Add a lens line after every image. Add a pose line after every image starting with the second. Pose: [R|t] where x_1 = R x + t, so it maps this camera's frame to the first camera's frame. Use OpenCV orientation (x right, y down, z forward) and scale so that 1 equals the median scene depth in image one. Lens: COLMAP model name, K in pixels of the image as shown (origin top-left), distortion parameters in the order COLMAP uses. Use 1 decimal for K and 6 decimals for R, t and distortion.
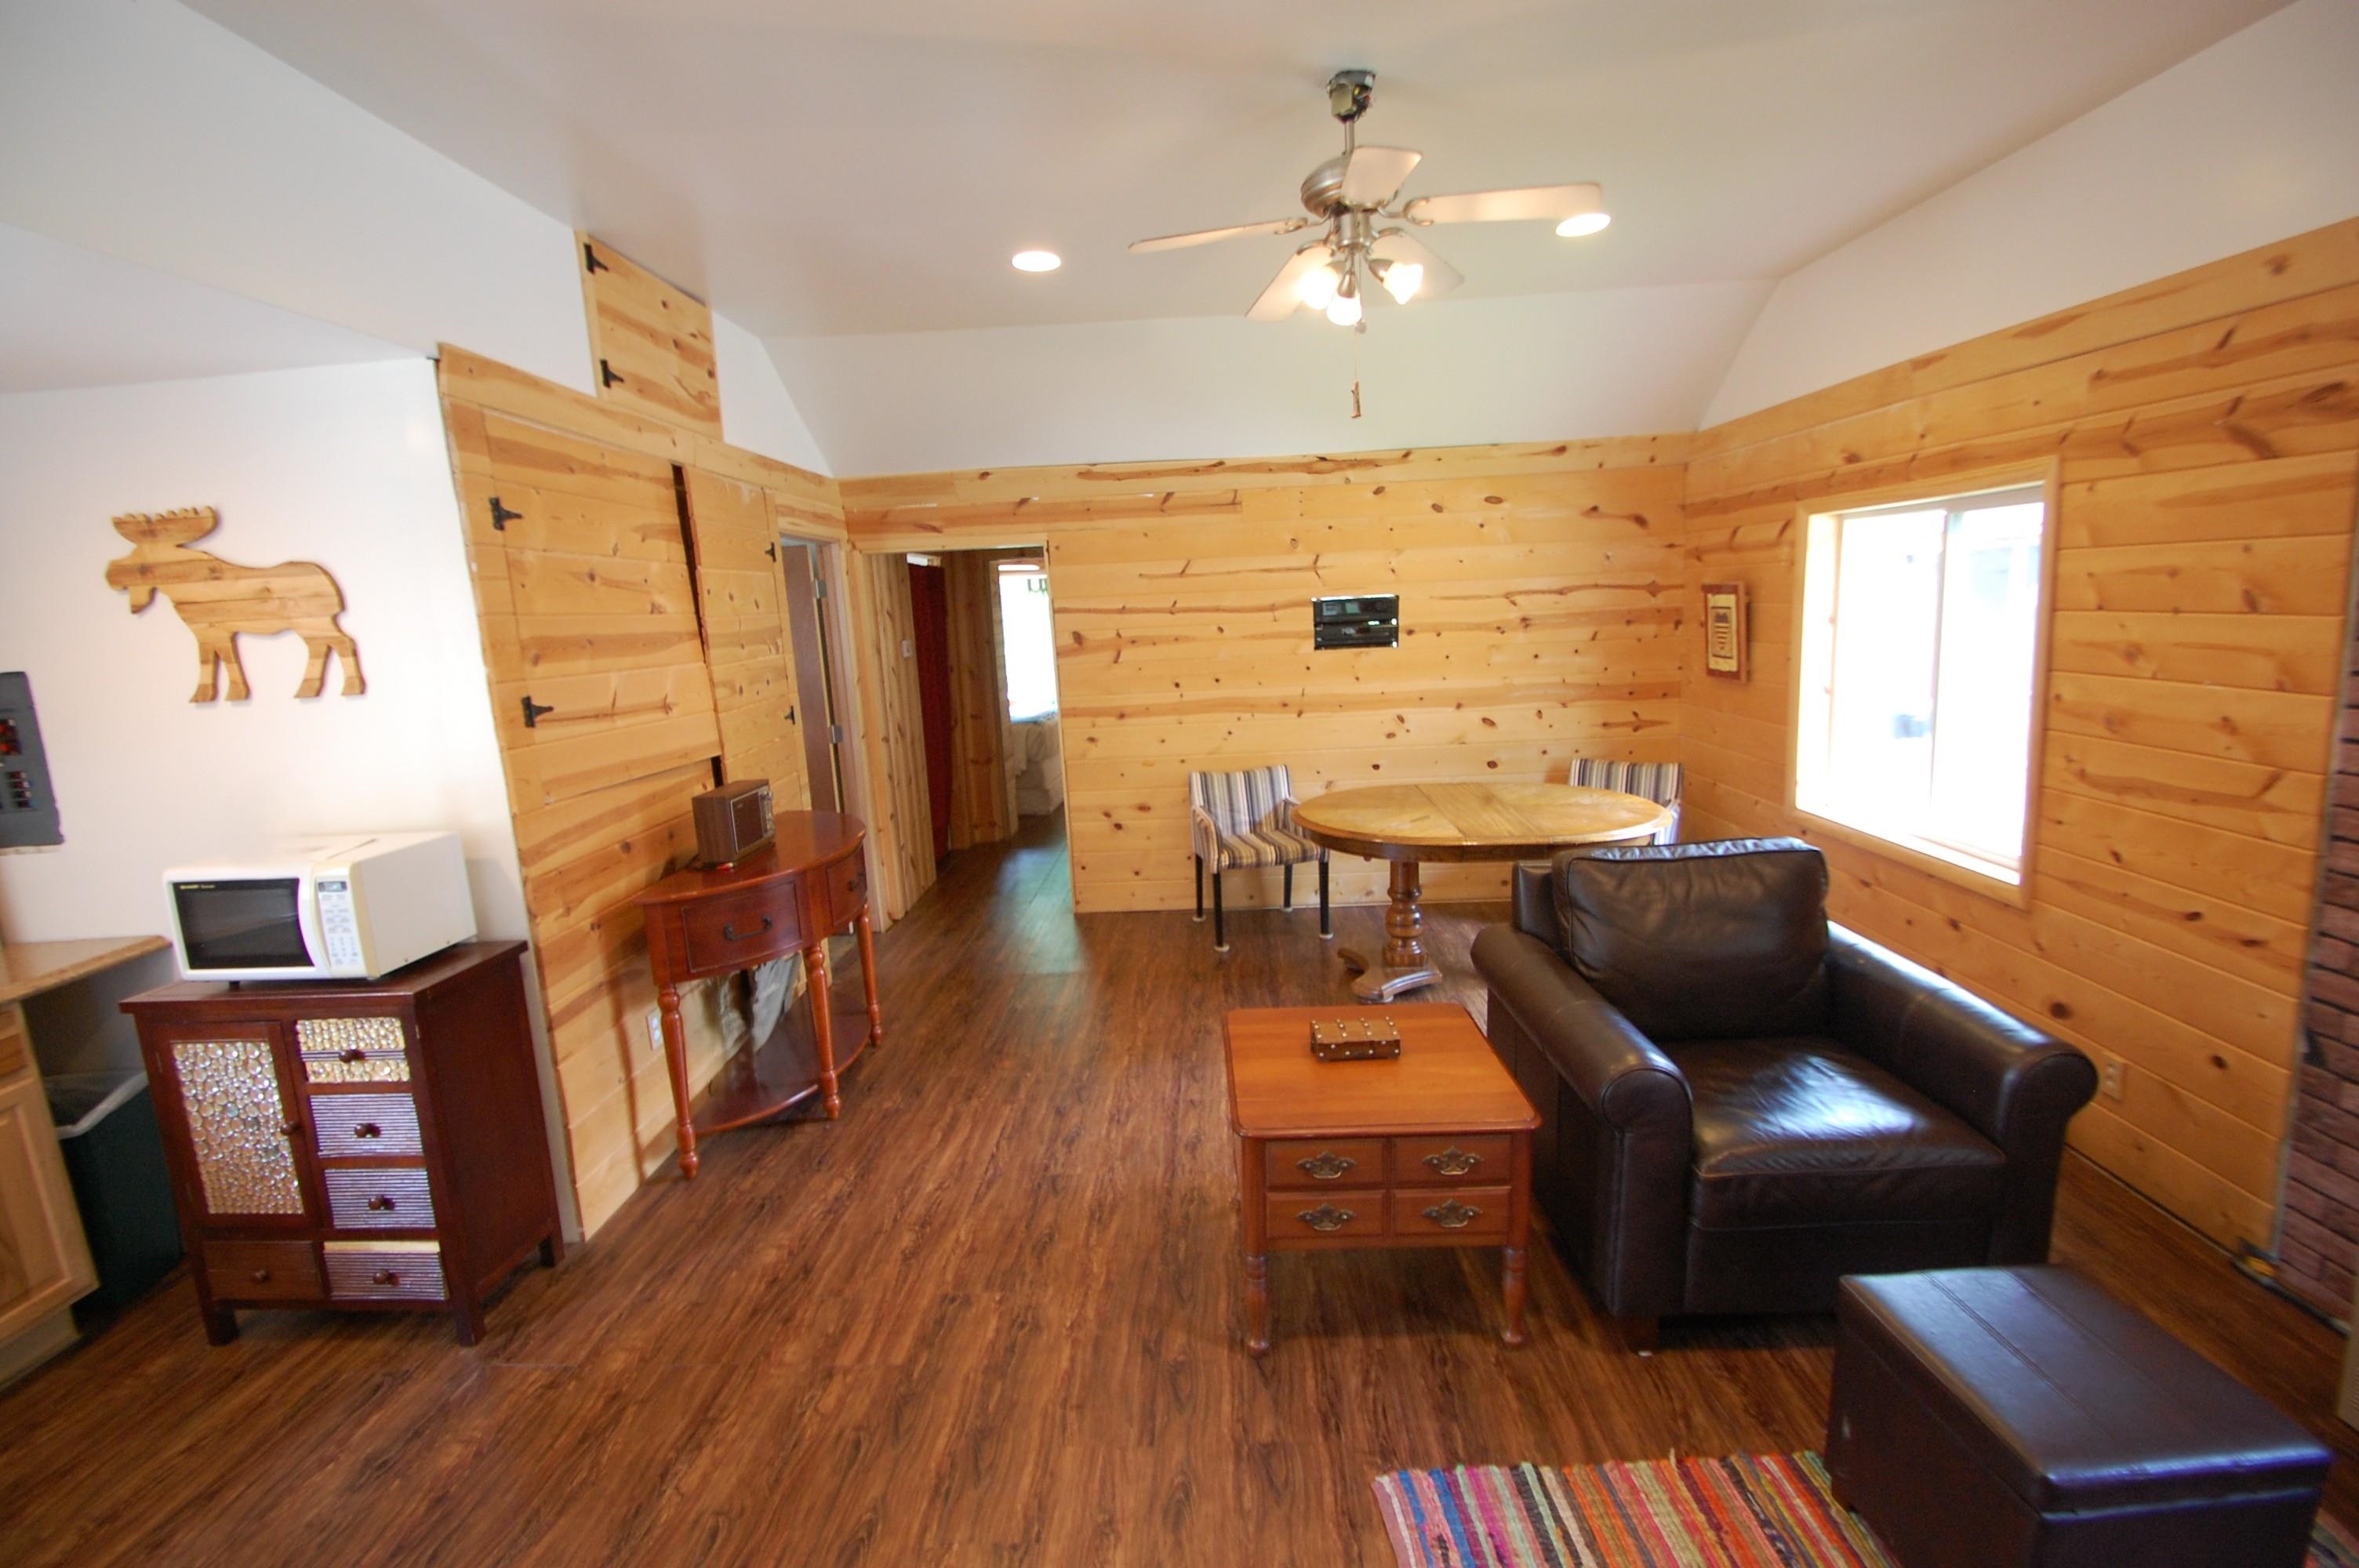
lens RADIAL K [[1032.8, 0, 1179.6], [0, 1032.8, 776.5], [0, 0, 1]] dist [0.004761, -0.011925]
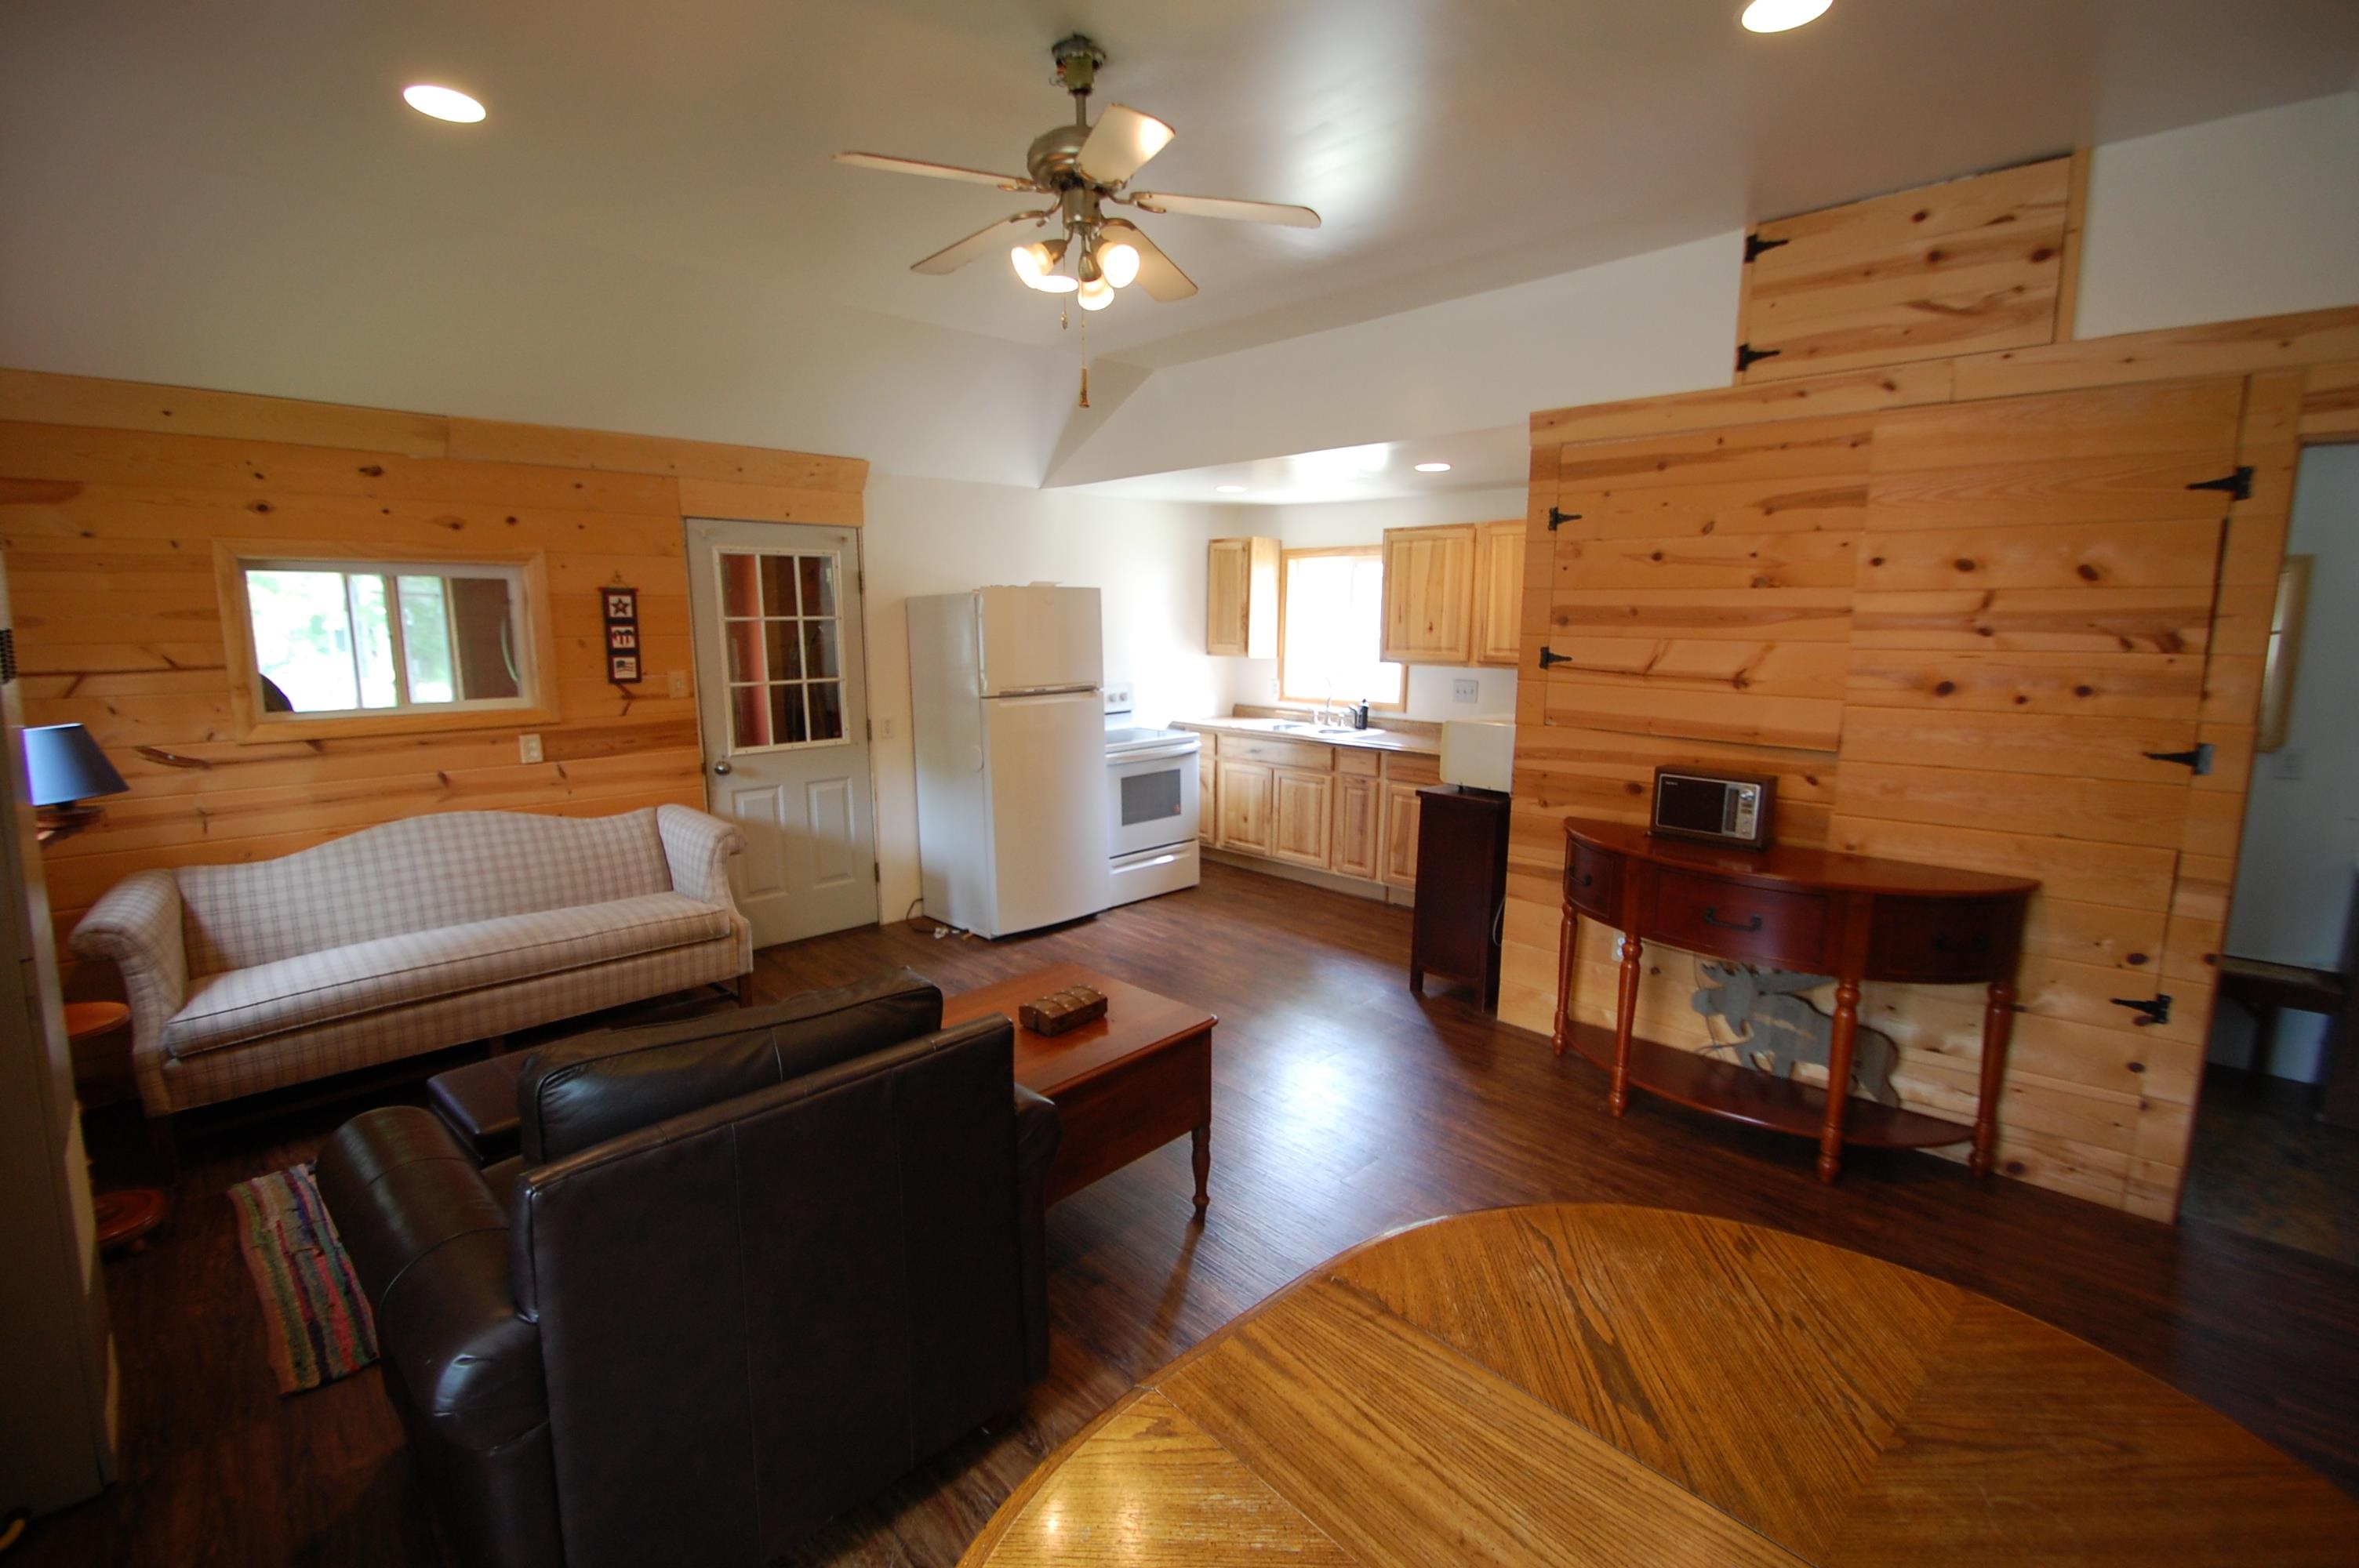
lens RADIAL K [[1032.8, 0, 1184.1], [0, 1032.8, 789.7], [0, 0, 1]] dist [0.004761, -0.011925]
pose [[-0.696004, 0.164366, -0.698972, 0.739427], [-0.090344, 0.945666, 0.312337, -0.288489], [0.712332, 0.280536, -0.643338, 1.597477]]
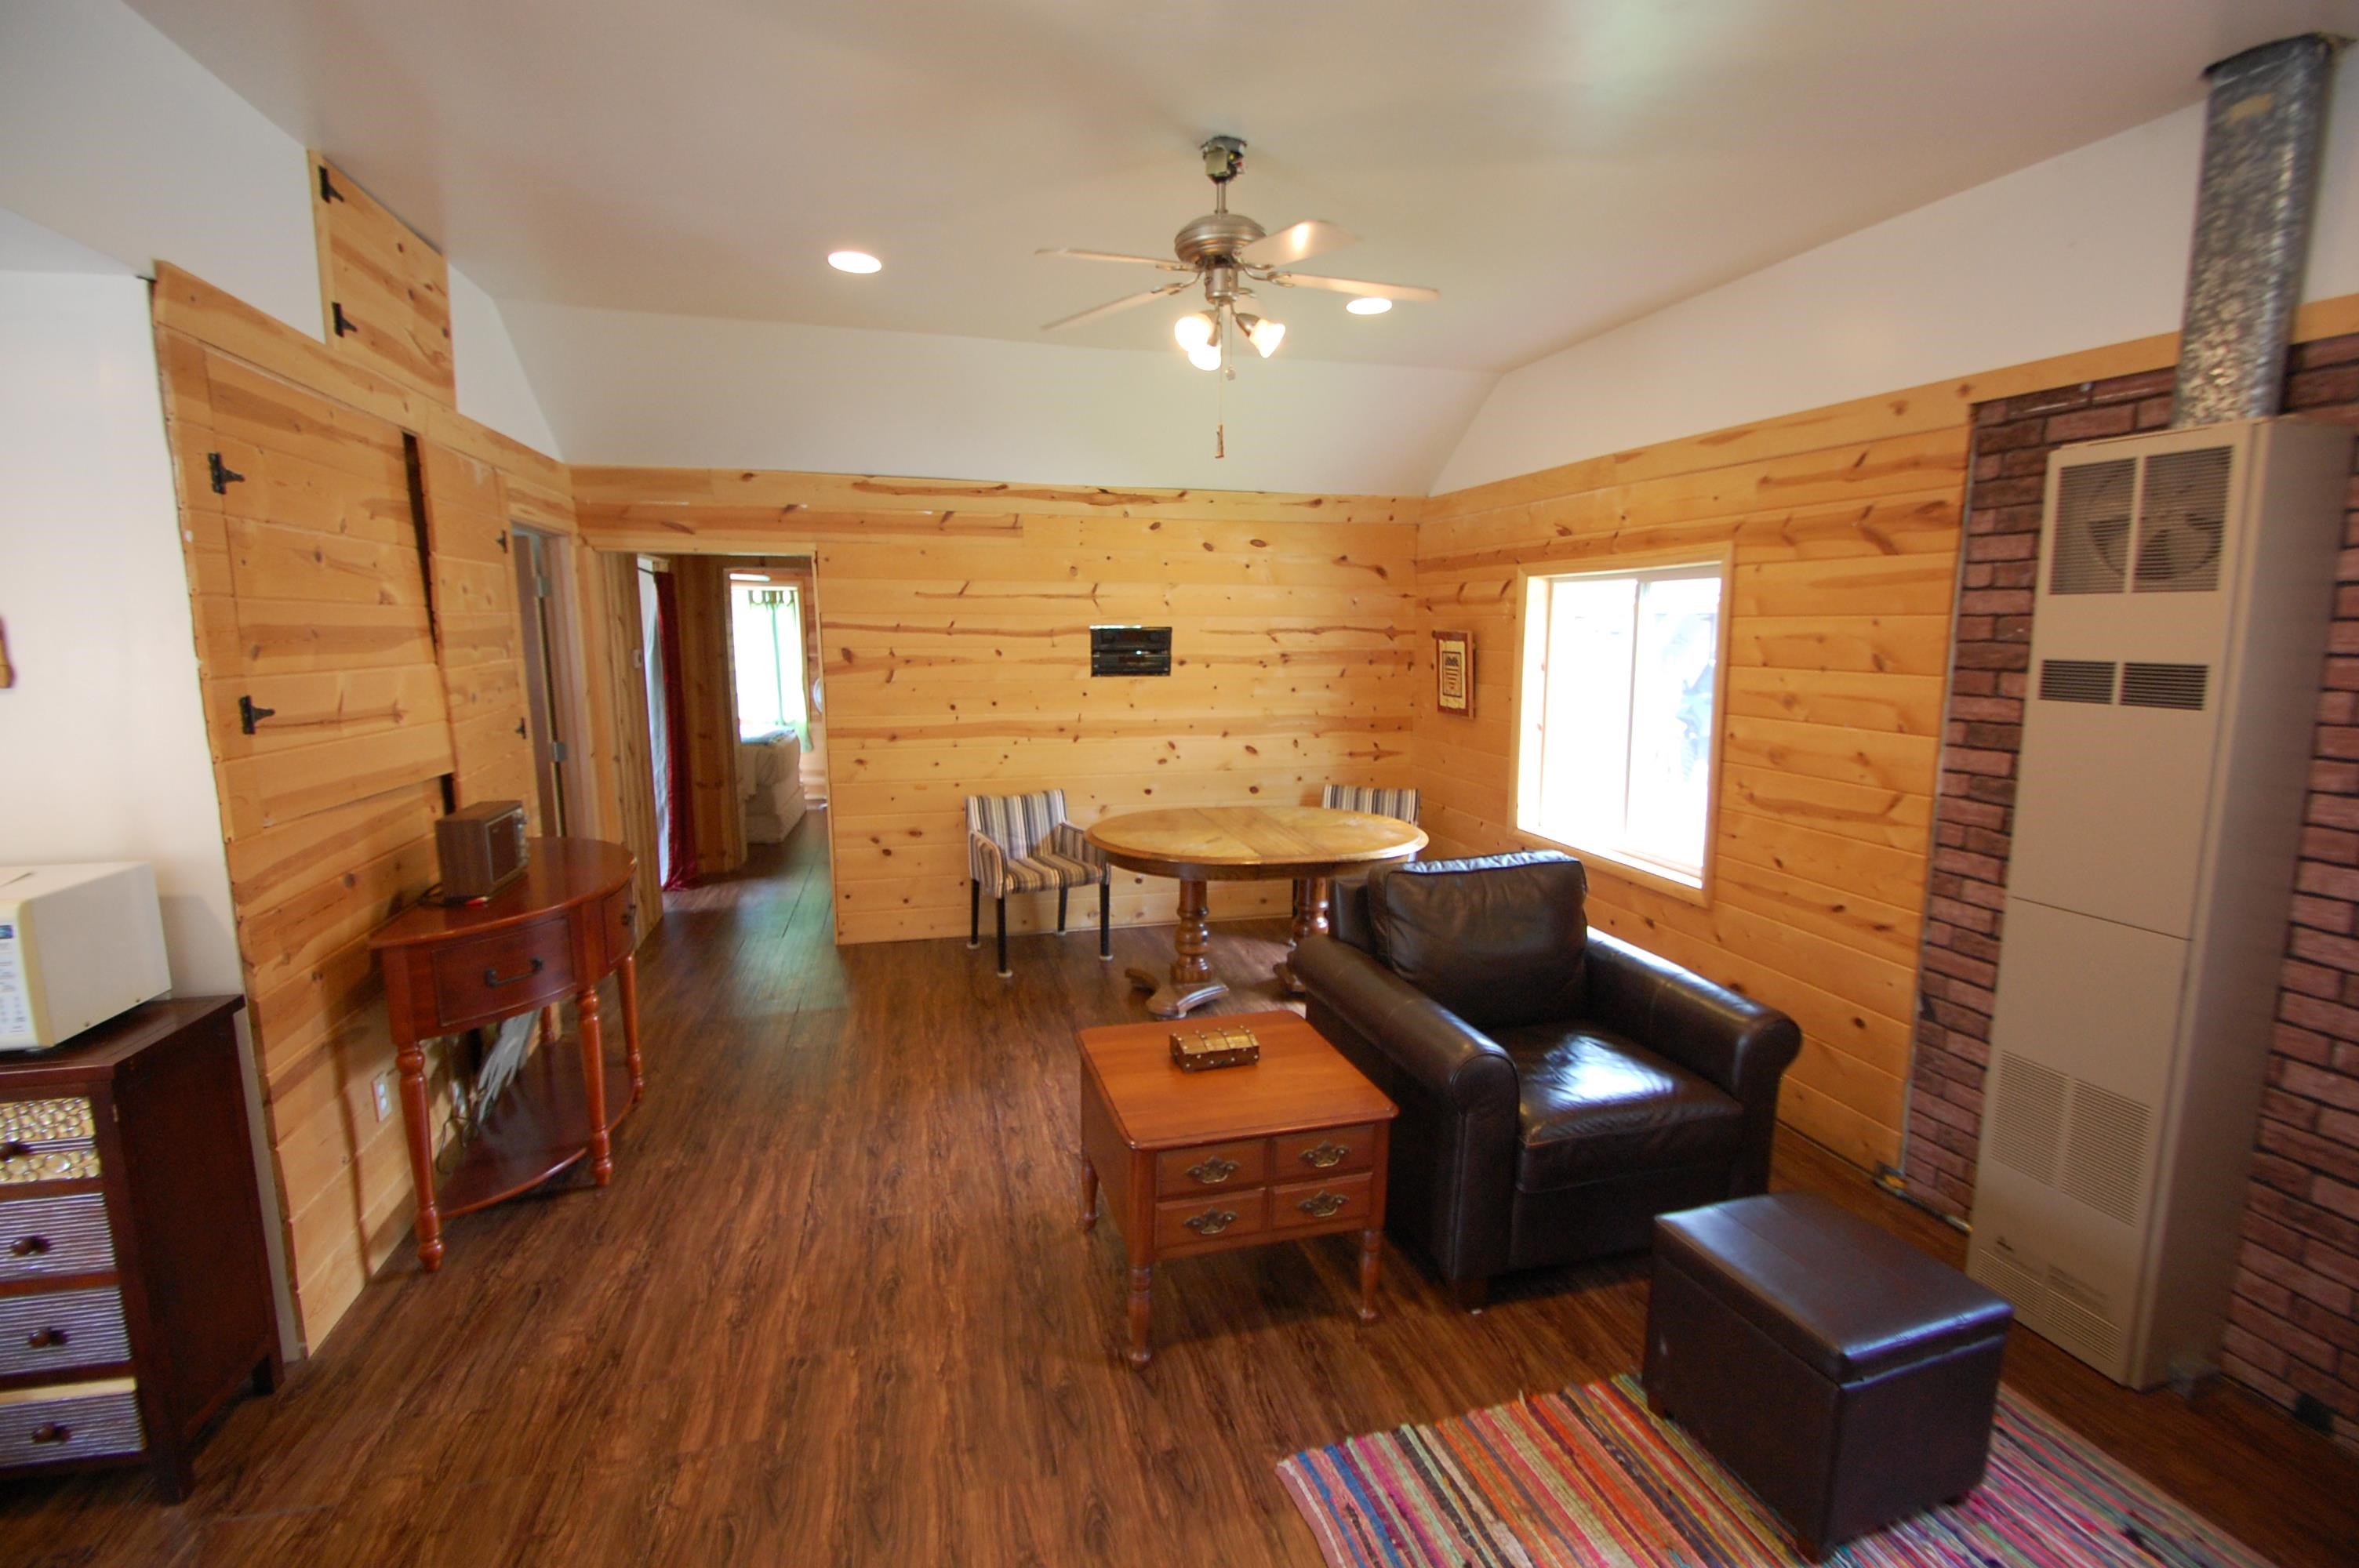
lens RADIAL K [[1032.8, 0, 1181.7], [0, 1032.8, 775.8], [0, 0, 1]] dist [0.004761, -0.011925]
pose [[0.957380, 0.008873, 0.288695, -0.153119], [-0.000819, 0.999607, -0.028005, 0.007659], [-0.288830, 0.026575, 0.957011, 0.004300]]
